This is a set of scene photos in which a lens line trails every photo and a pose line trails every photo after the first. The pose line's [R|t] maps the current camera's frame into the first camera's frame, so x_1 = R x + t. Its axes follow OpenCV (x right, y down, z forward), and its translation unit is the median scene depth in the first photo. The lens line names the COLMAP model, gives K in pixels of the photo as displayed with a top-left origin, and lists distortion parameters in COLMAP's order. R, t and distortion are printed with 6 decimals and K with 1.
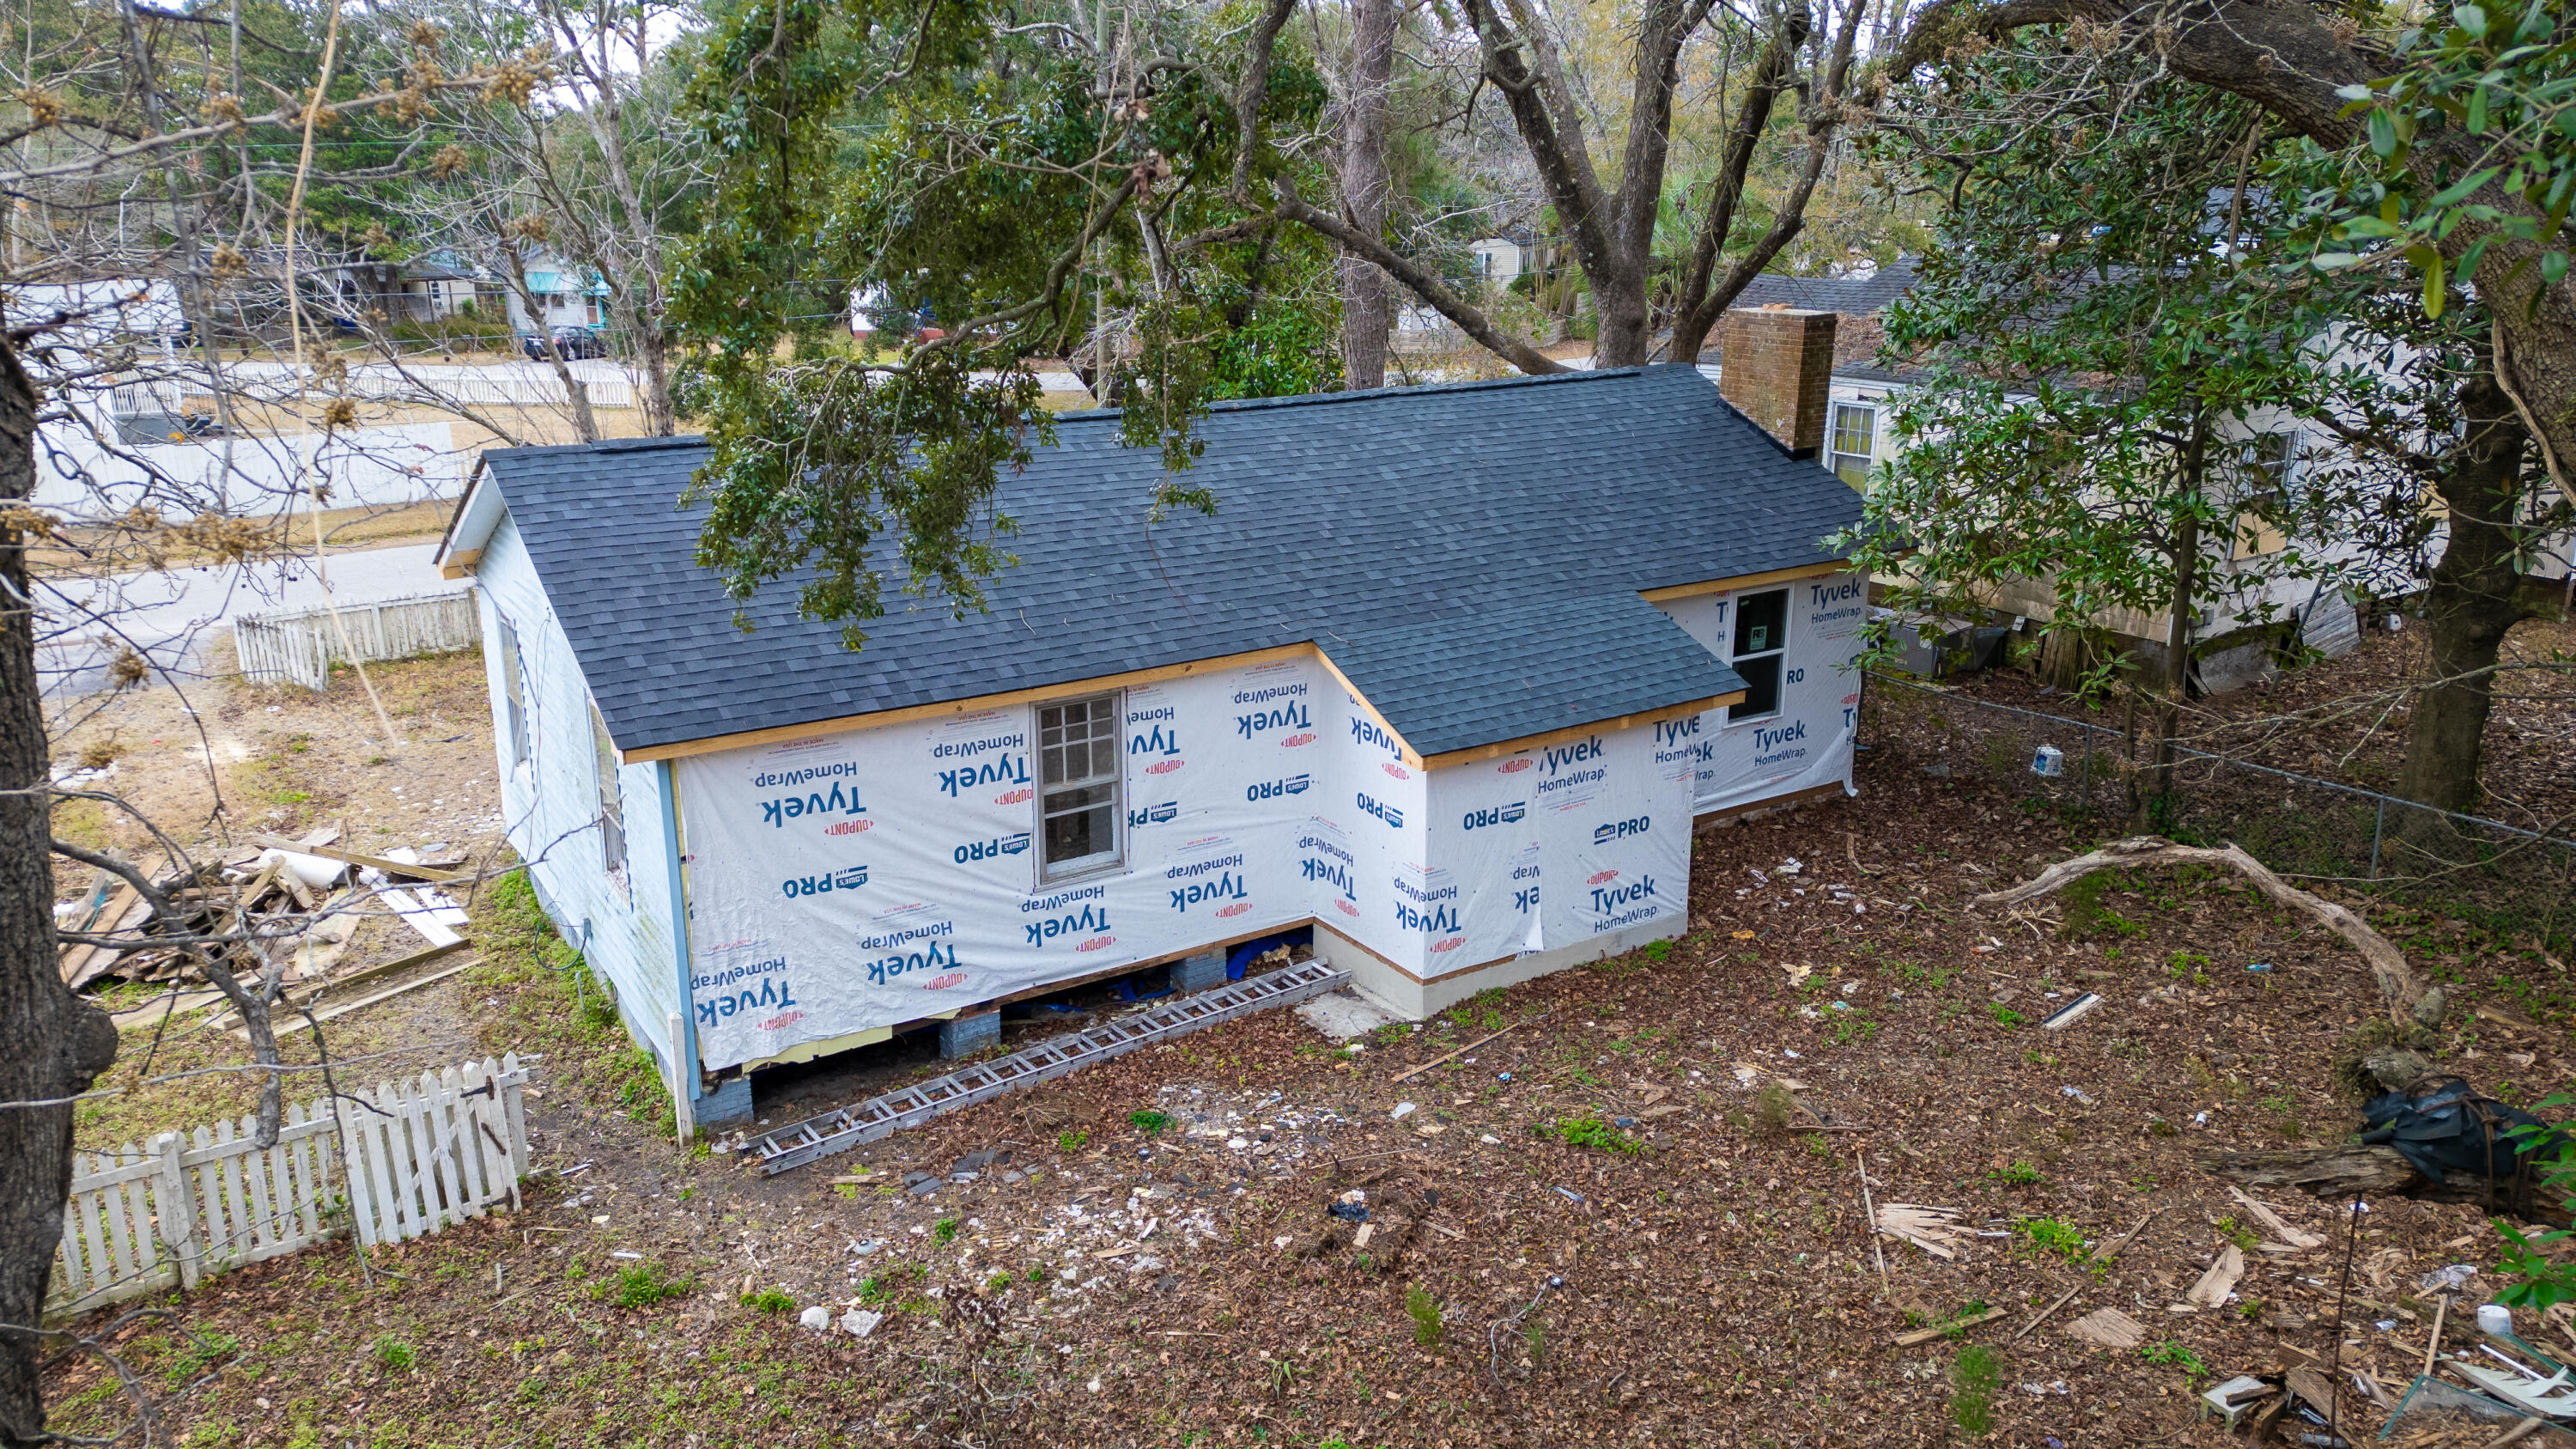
lens RADIAL K [[1781.7, 0, 1290.3], [0, 1781.7, 720.7], [0, 0, 1]] dist [0.059013, -0.038487]
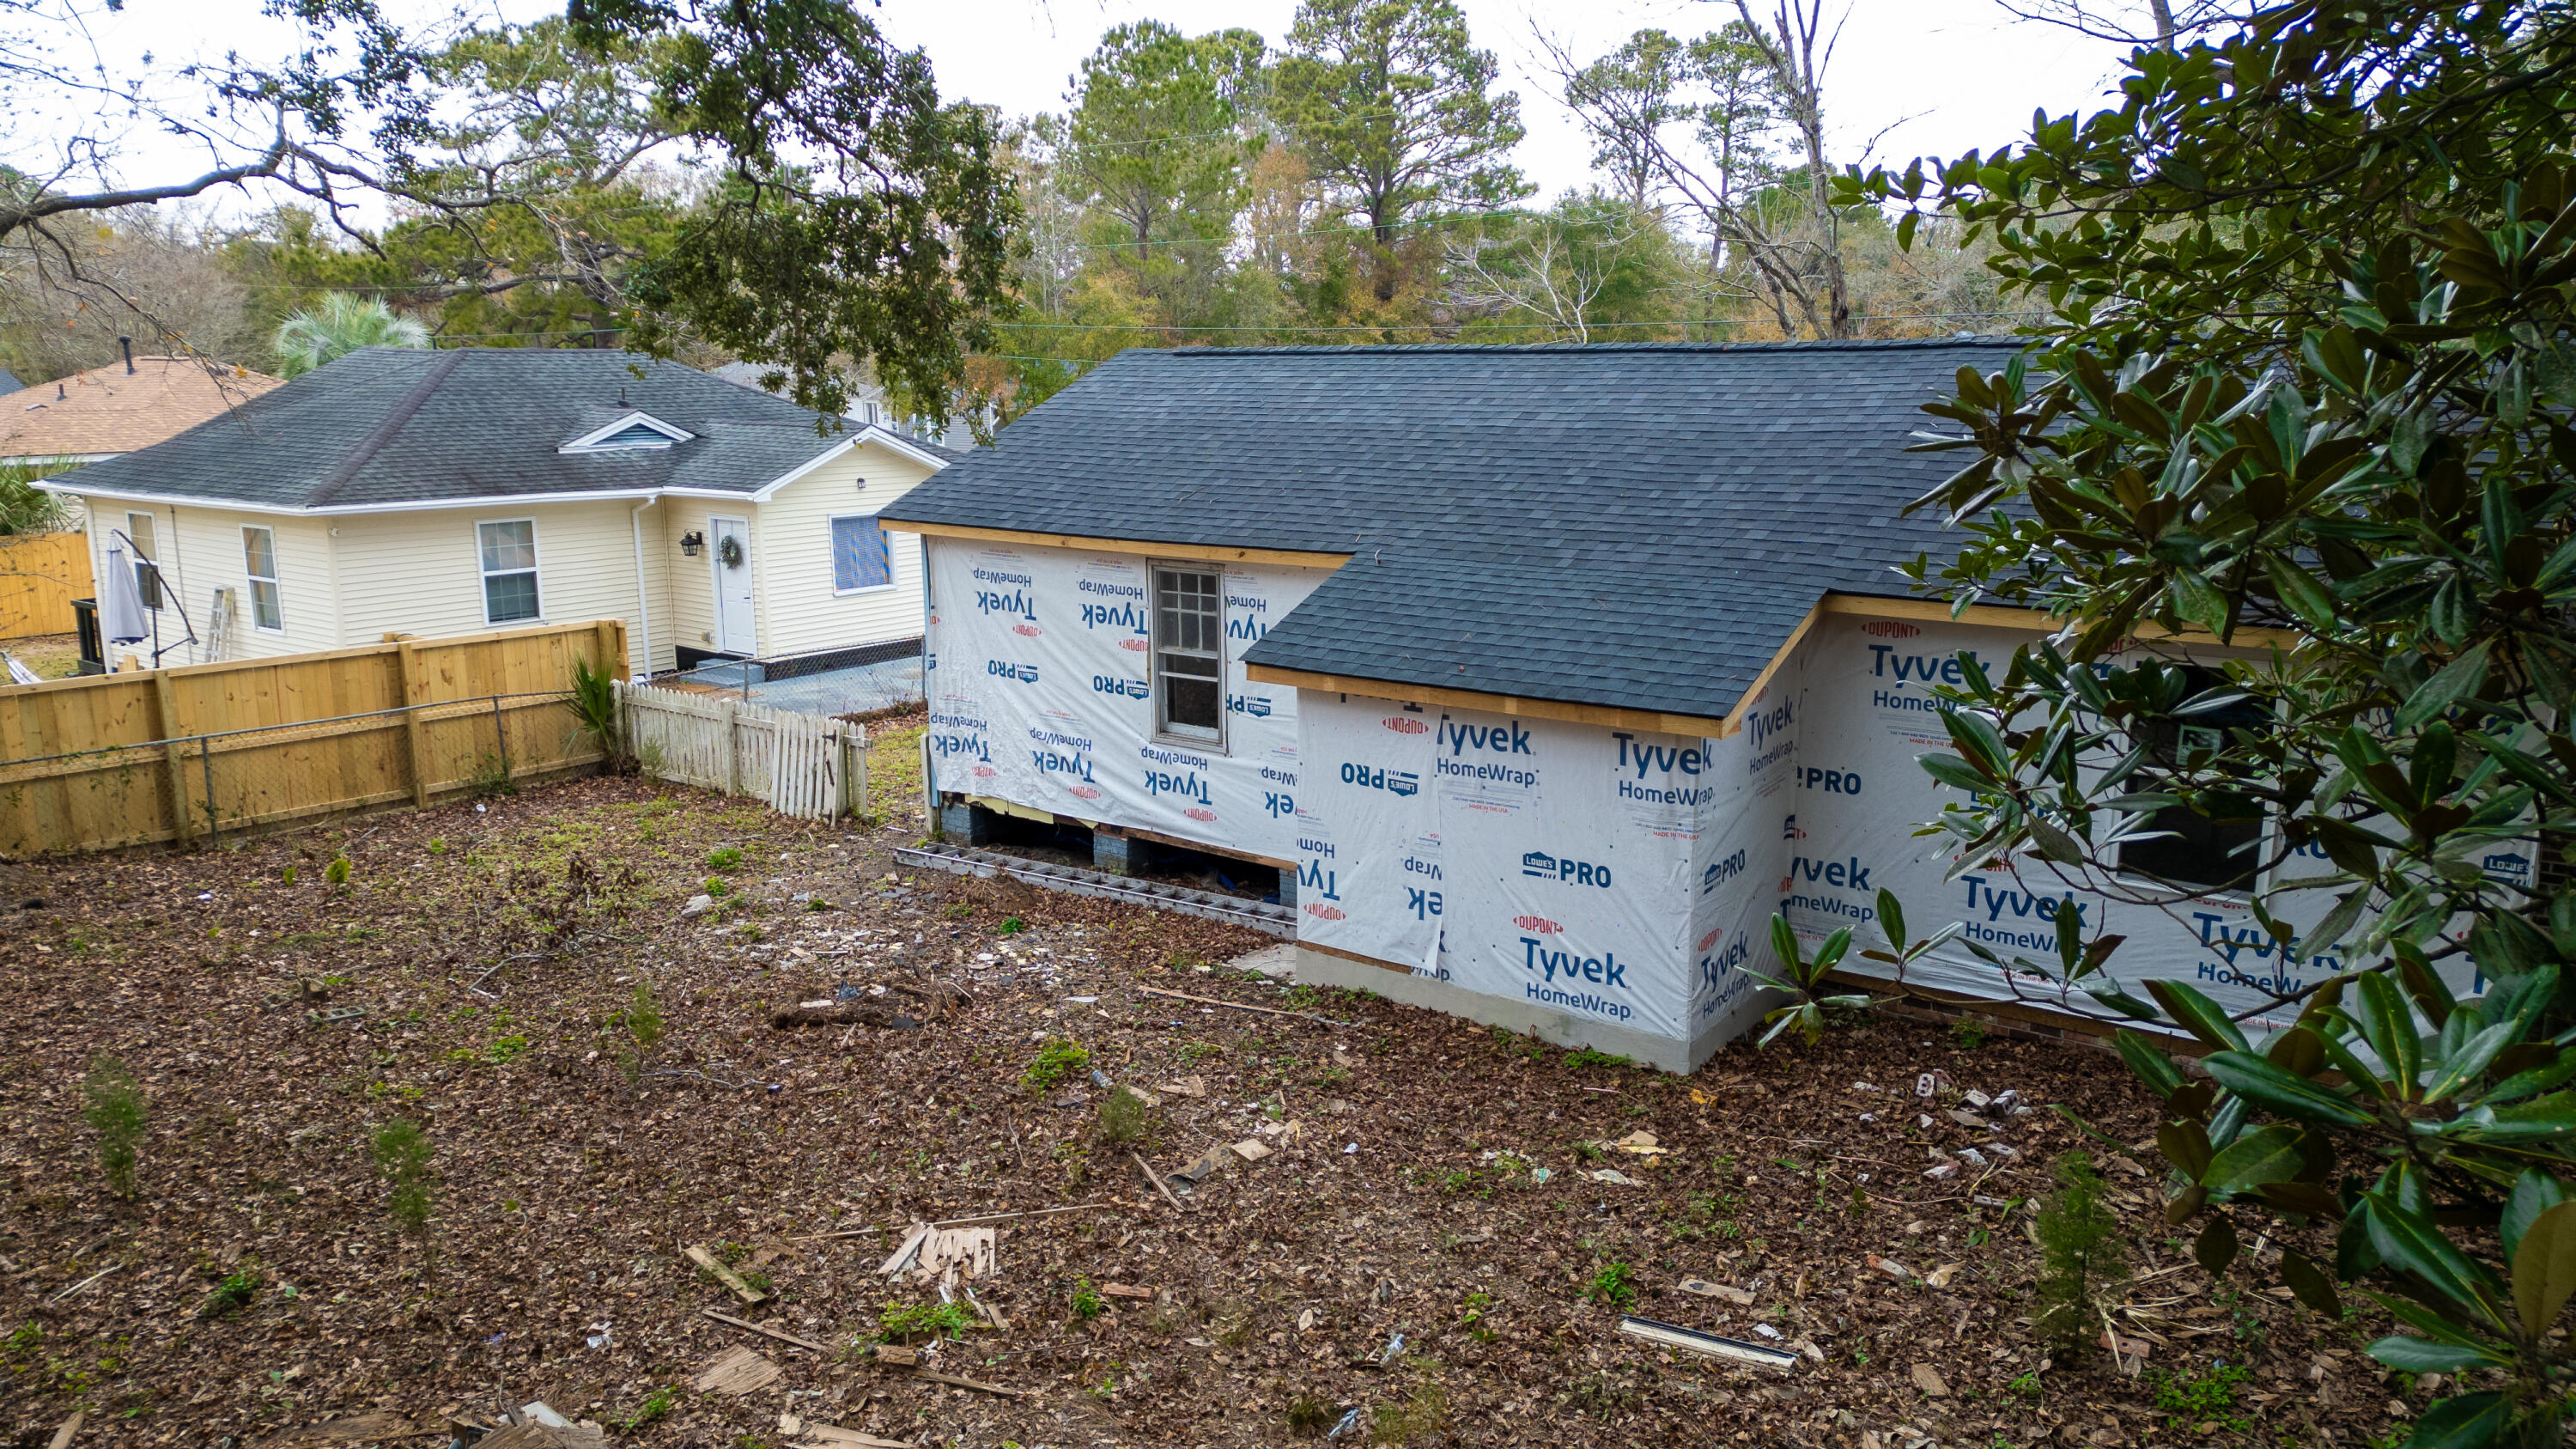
lens RADIAL K [[1781.7, 0, 1288.2], [0, 1781.7, 731.7], [0, 0, 1]] dist [0.059013, -0.038487]
pose [[0.341144, 0.189255, -0.920762, 0.892452], [-0.264367, 0.959304, 0.099228, -0.040270], [0.902070, 0.209568, 0.377294, 0.664037]]
